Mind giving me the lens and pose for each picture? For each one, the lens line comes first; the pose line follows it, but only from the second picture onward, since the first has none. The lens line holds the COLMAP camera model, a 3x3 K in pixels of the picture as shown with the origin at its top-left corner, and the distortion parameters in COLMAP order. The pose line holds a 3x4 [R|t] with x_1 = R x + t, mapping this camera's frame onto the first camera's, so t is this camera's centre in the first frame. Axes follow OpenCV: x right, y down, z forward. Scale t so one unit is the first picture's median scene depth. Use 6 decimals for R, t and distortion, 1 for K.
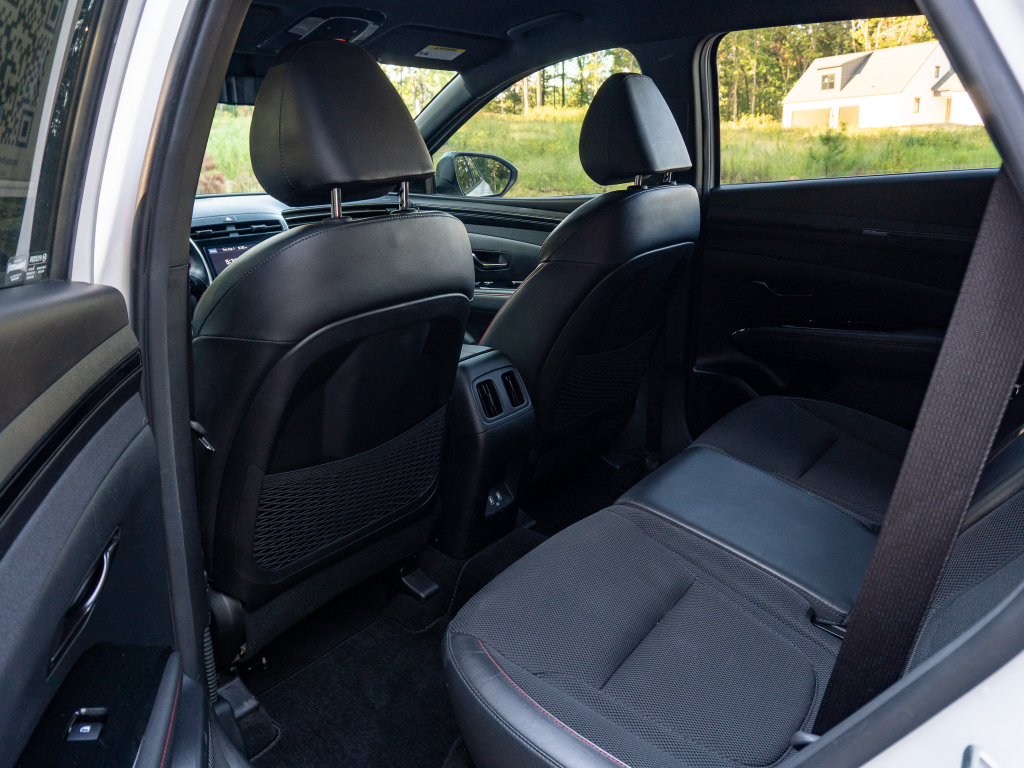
lens RADIAL K [[789.2, 0, 510.9], [0, 789.2, 385.2], [0, 0, 1]] dist [-0.029826, 0.010549]
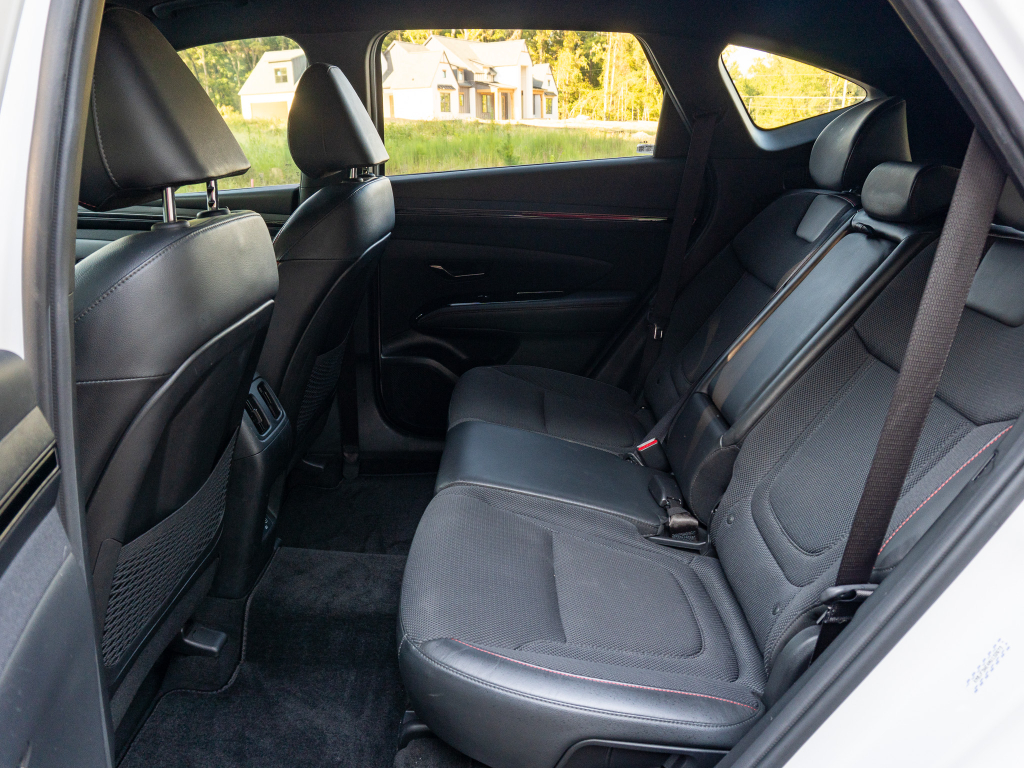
lens RADIAL K [[789.2, 0, 514.3], [0, 789.2, 384.8], [0, 0, 1]] dist [-0.029826, 0.010549]
pose [[0.804055, -0.165761, 0.570981, -0.221502], [0.160604, 0.985203, 0.059851, -0.017361], [-0.572453, 0.043578, 0.818779, 0.059596]]
